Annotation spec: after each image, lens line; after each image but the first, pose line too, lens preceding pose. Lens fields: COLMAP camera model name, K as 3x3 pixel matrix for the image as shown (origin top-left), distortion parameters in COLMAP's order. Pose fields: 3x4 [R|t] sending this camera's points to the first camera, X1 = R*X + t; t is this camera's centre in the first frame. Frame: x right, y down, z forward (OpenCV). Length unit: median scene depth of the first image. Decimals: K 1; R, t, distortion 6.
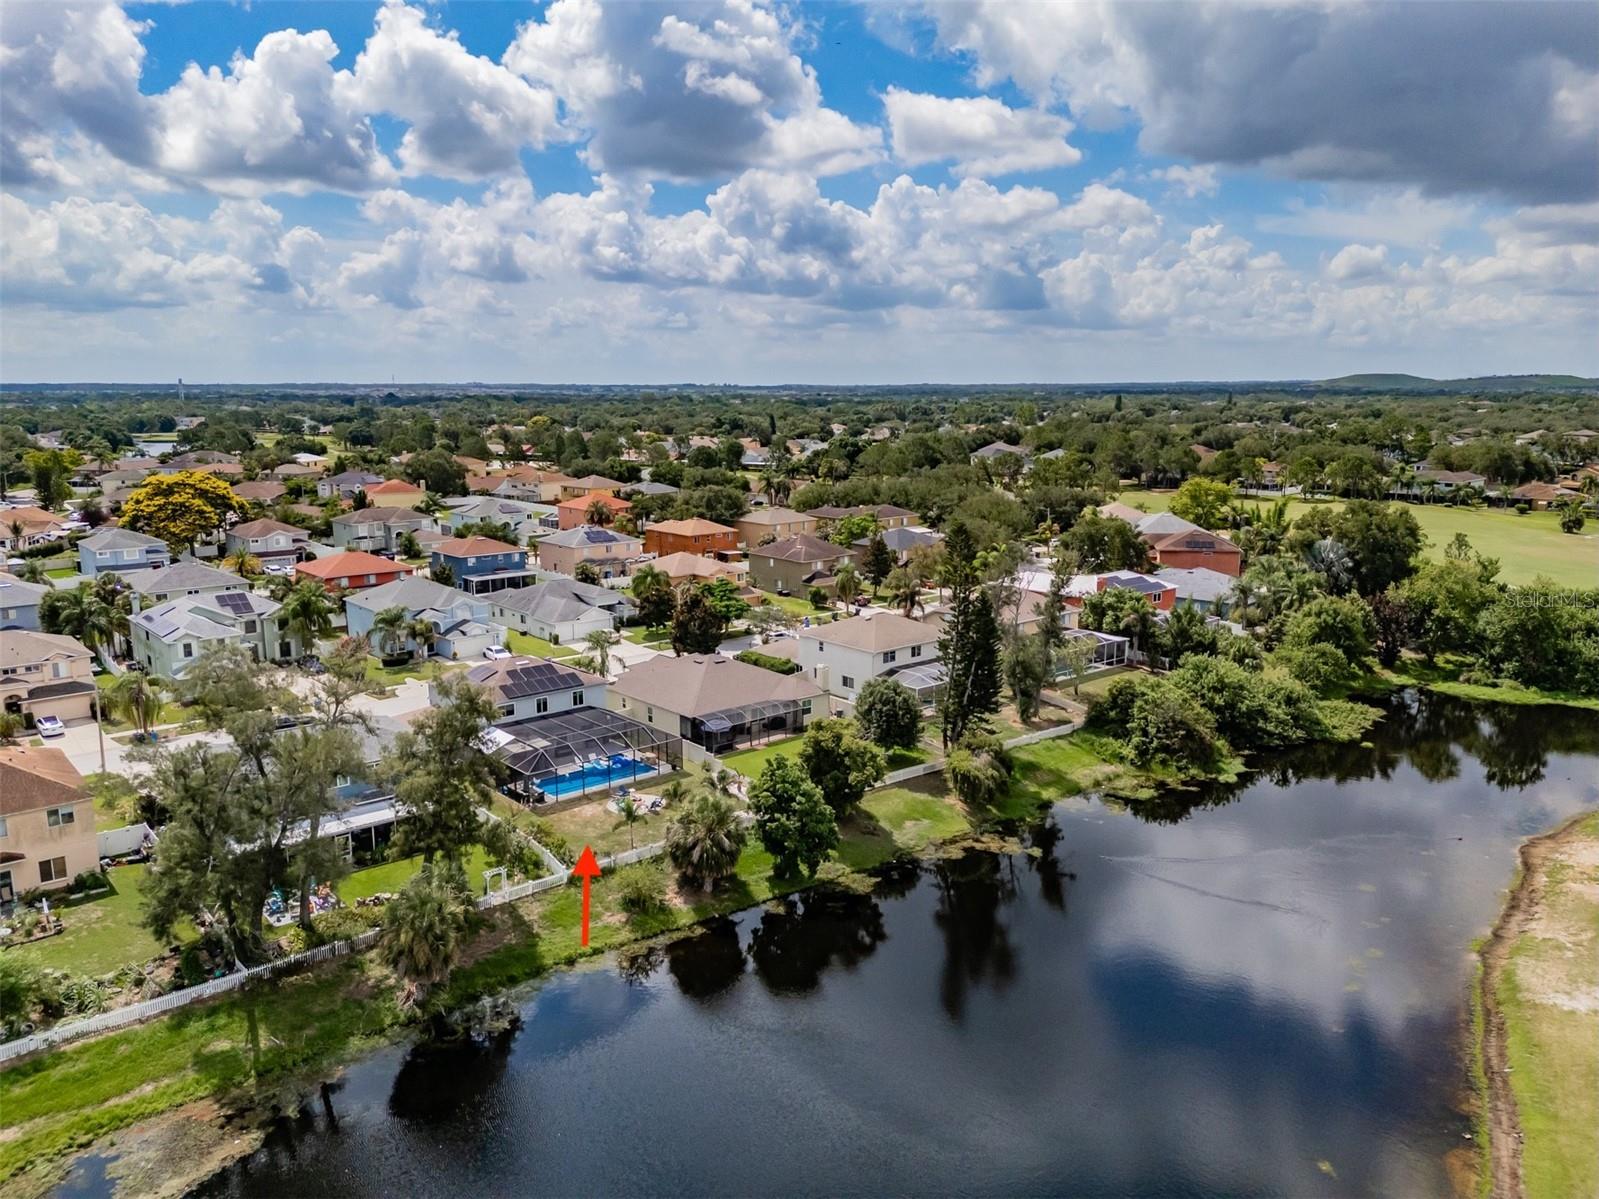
lens RADIAL K [[1195.1, 0, 776.0], [0, 1195.1, 599.1], [0, 0, 1]] dist [0.087593, -0.091123]
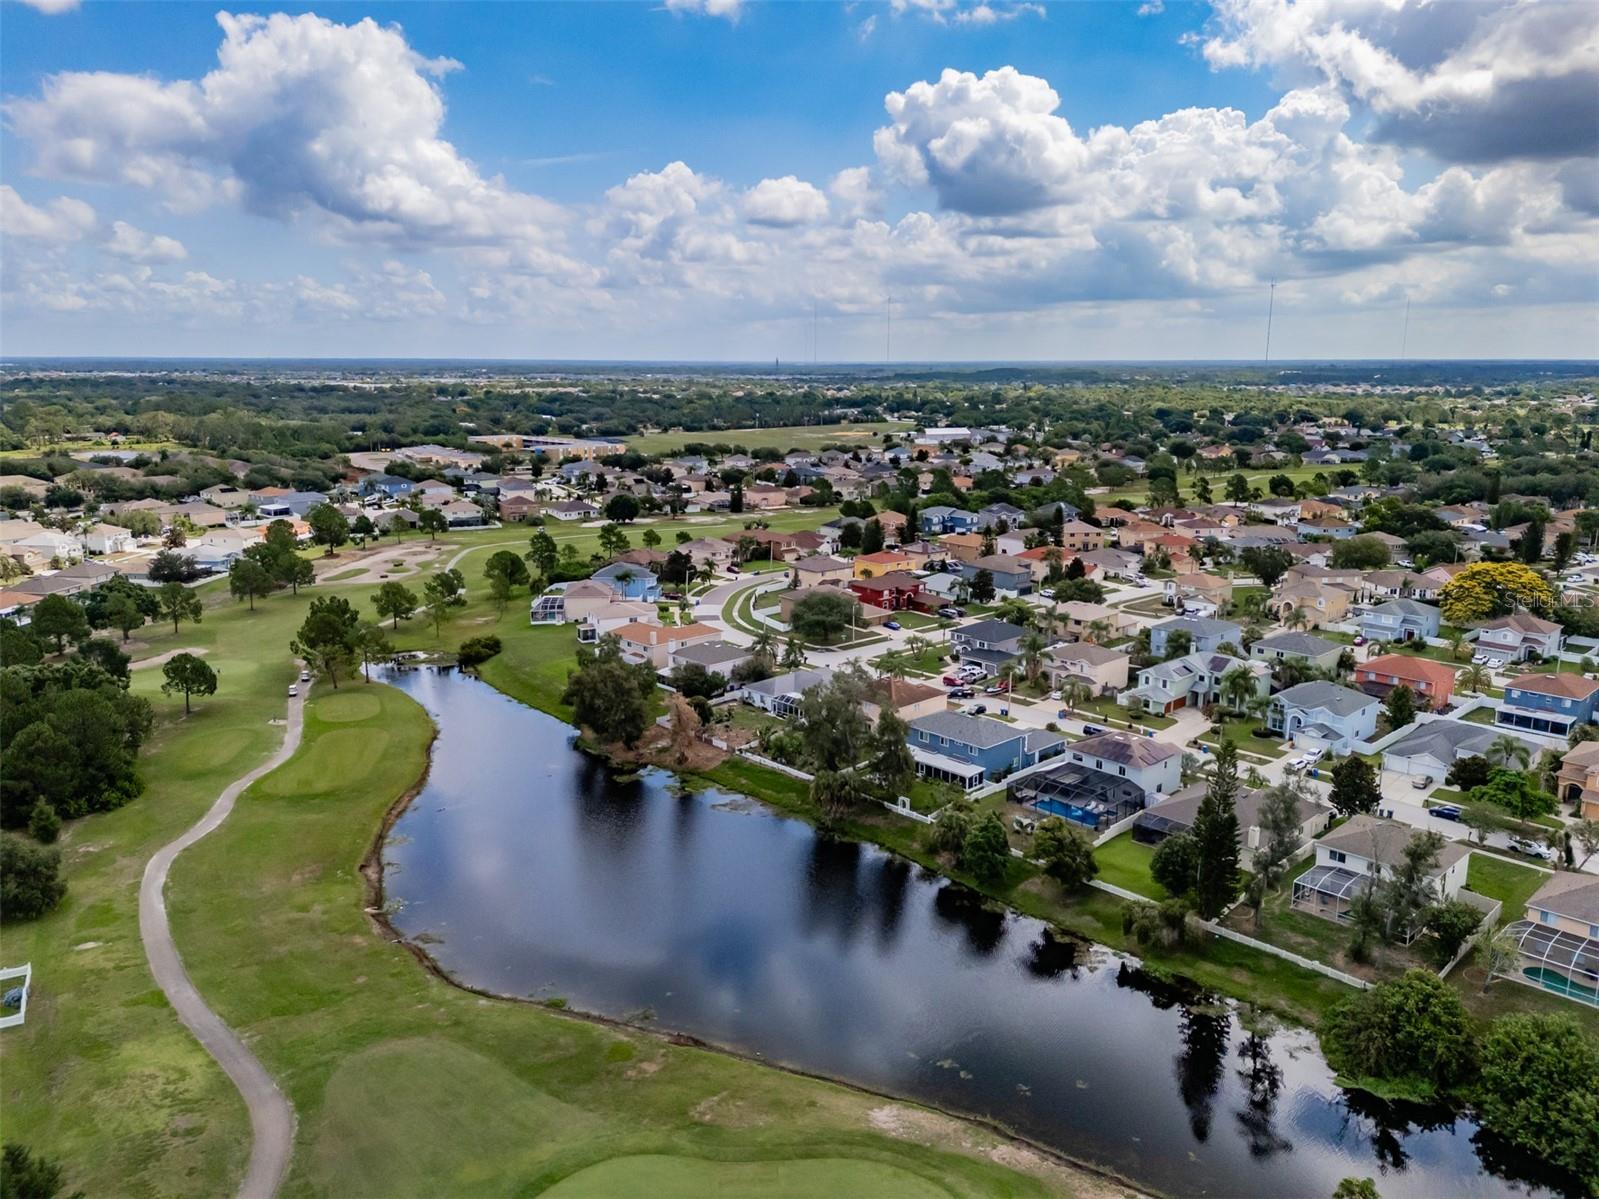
lens RADIAL K [[1127.9, 0, 792.9], [0, 1127.9, 607.8], [0, 0, 1]] dist [0.069282, -0.077017]
pose [[0.069753, 0.212229, -0.974727, 1.169071], [-0.178556, 0.963984, 0.197112, -0.327167], [0.981454, 0.160294, 0.105136, 0.405382]]
